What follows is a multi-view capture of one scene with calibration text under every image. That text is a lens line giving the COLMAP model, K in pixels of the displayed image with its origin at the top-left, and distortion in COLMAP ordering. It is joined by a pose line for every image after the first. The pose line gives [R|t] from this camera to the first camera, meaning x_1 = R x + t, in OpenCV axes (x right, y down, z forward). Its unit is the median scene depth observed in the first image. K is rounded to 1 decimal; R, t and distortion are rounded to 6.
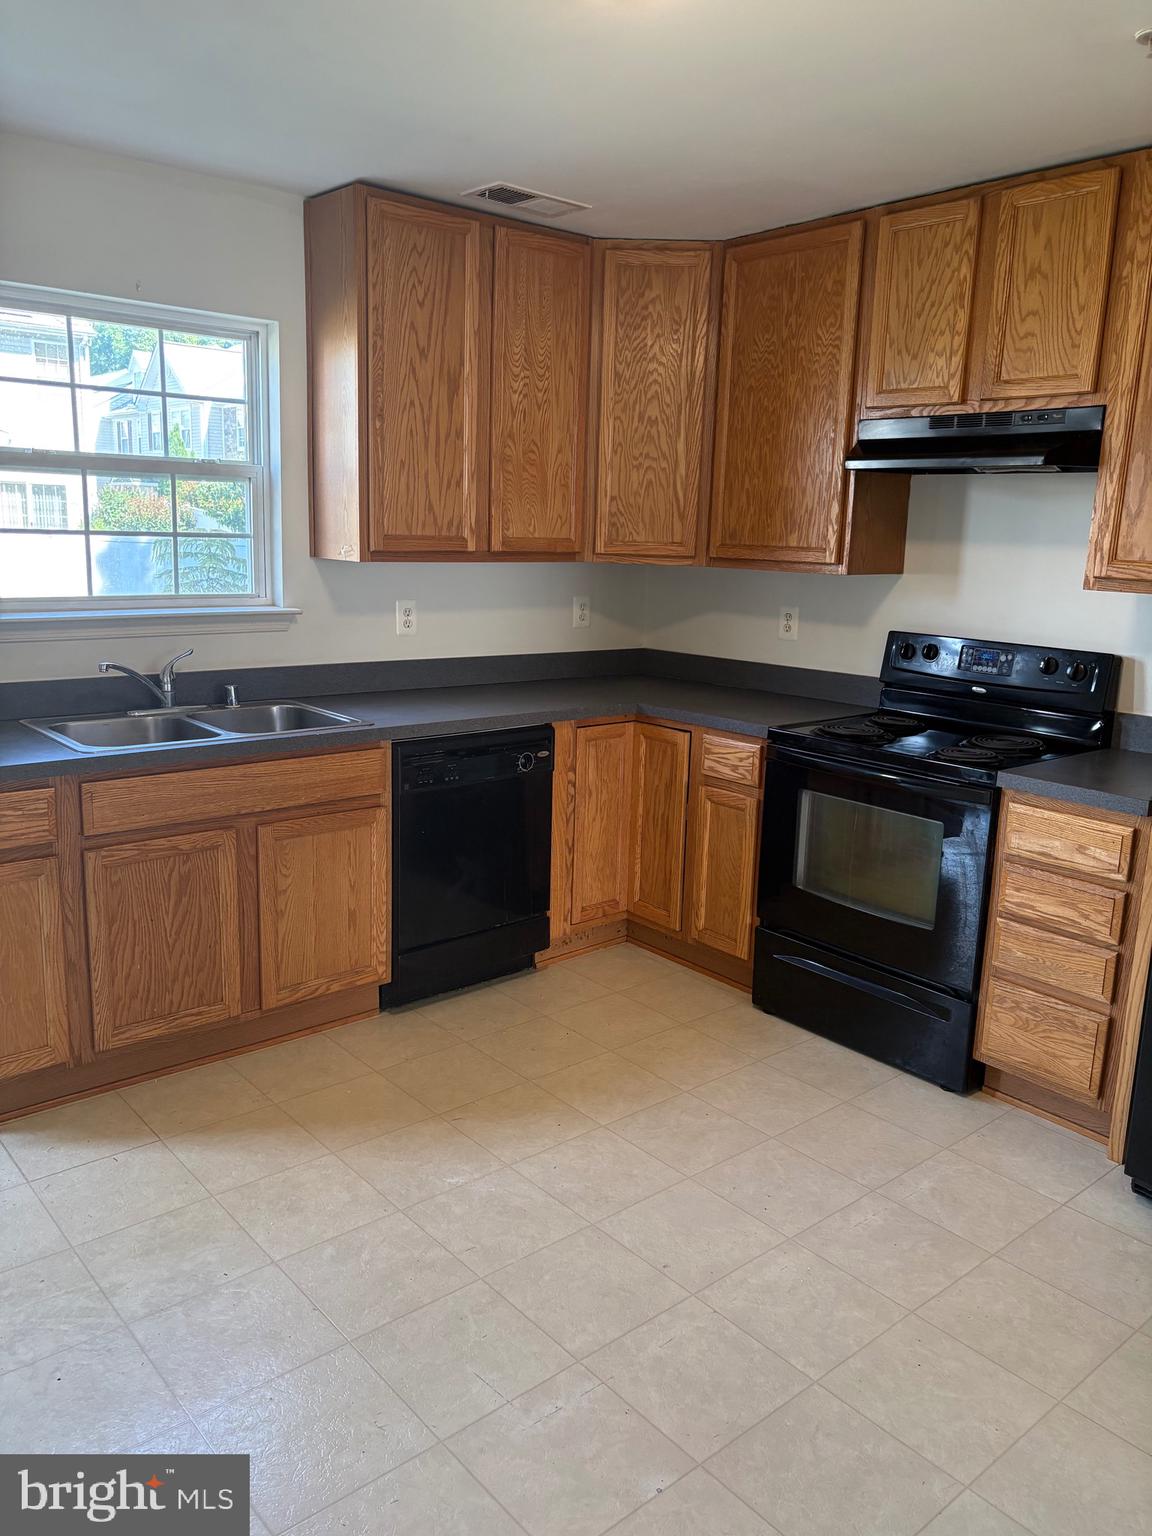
lens RADIAL K [[1170.3, 0, 571.9], [0, 1170.3, 759.9], [0, 0, 1]] dist [0.034341, -0.032491]
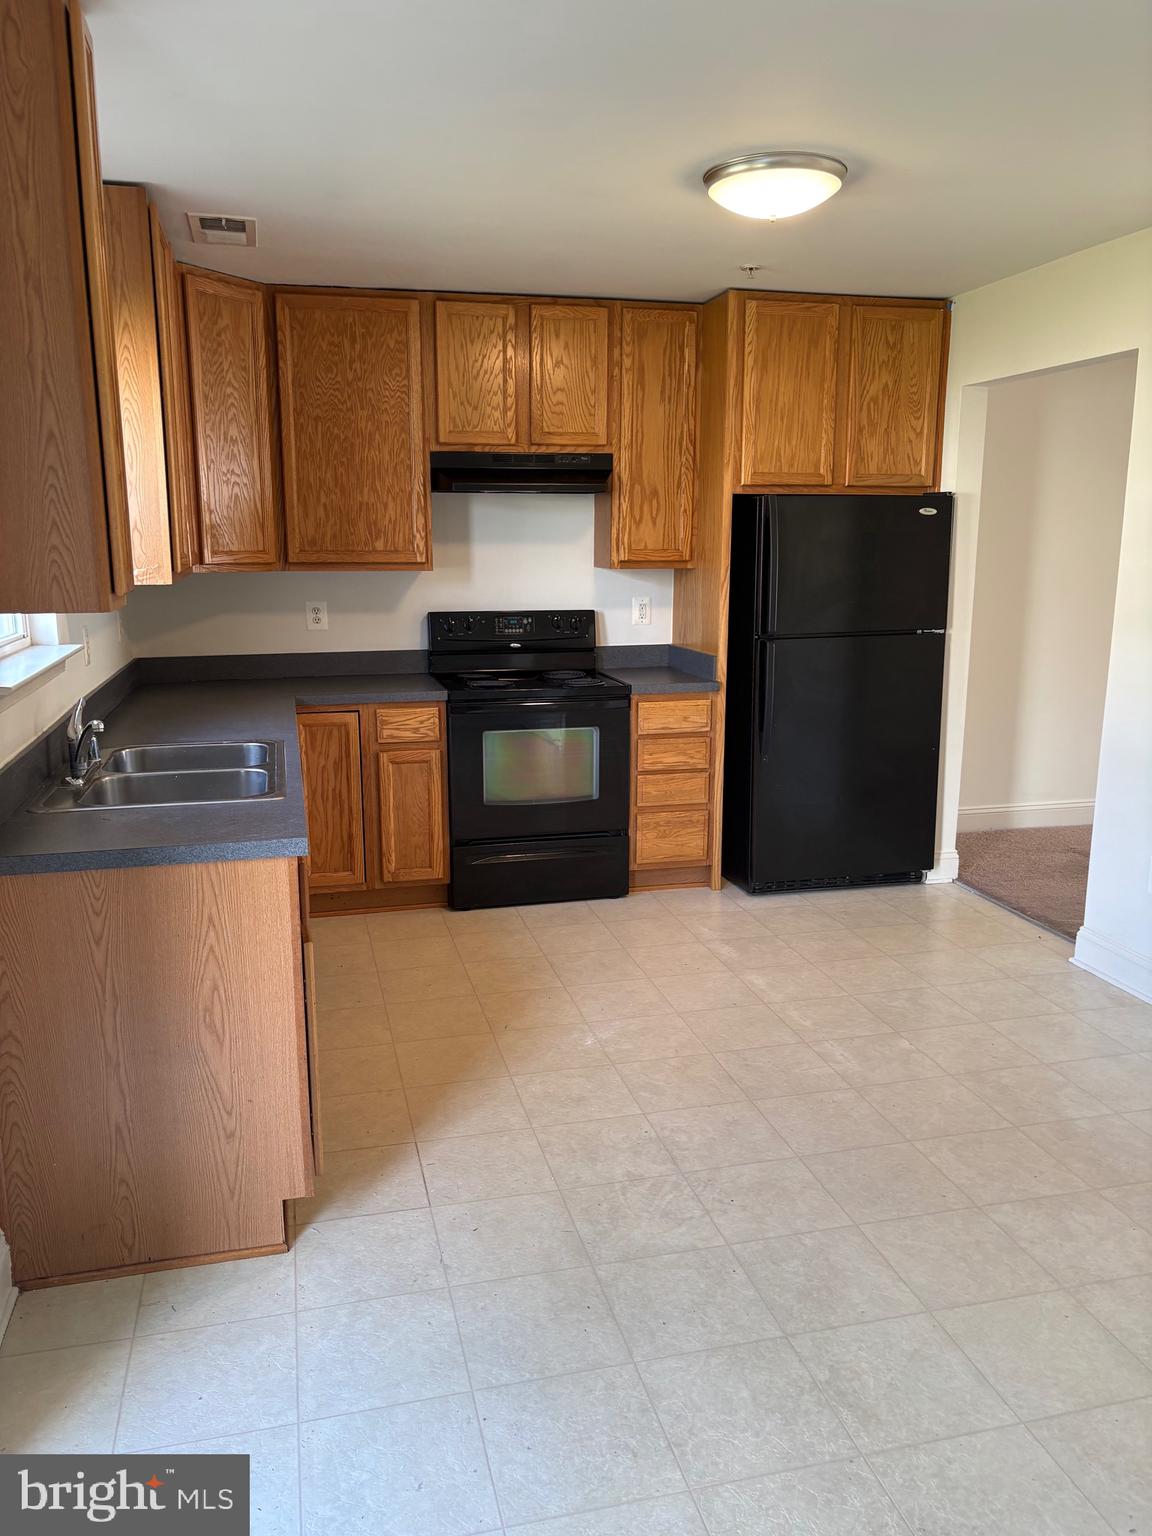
lens RADIAL K [[1170.3, 0, 568.9], [0, 1170.3, 775.3], [0, 0, 1]] dist [0.034341, -0.032491]
pose [[0.446295, -0.213052, 0.869155, -0.871758], [0.193727, 0.971216, 0.138595, -0.086557], [-0.873665, 0.106524, 0.474723, 0.270932]]
